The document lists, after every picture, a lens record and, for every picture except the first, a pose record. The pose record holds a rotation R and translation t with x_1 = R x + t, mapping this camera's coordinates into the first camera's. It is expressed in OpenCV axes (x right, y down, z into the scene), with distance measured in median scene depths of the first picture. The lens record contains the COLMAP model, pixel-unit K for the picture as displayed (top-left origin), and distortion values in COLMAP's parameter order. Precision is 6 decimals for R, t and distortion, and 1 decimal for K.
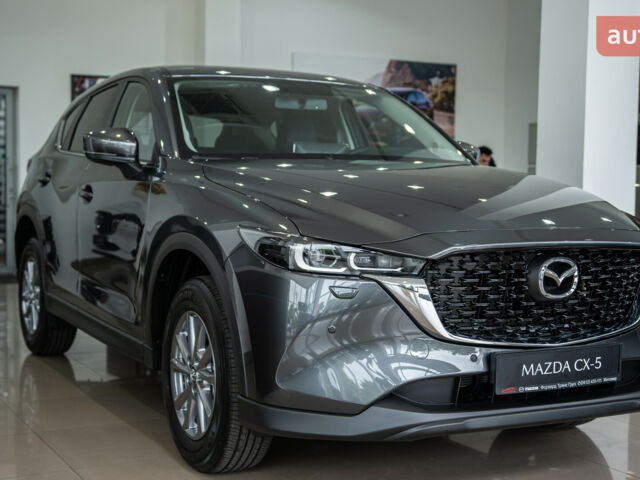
lens RADIAL K [[1070.9, 0, 320.0], [0, 1070.9, 240.0], [0, 0, 1]] dist [-0.043097, -0.104332]
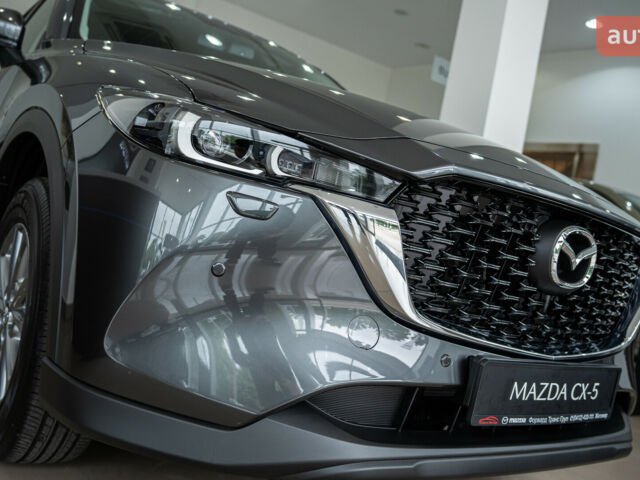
lens RADIAL K [[699.5, 0, 320.0], [0, 699.5, 240.0], [0, 0, 1]] dist [-0.184982, -0.004722]
pose [[0.972002, 0.180938, 0.149910, 0.005244], [-0.174496, 0.983111, -0.055176, 0.076267], [-0.157362, 0.027473, 0.987159, 0.614607]]
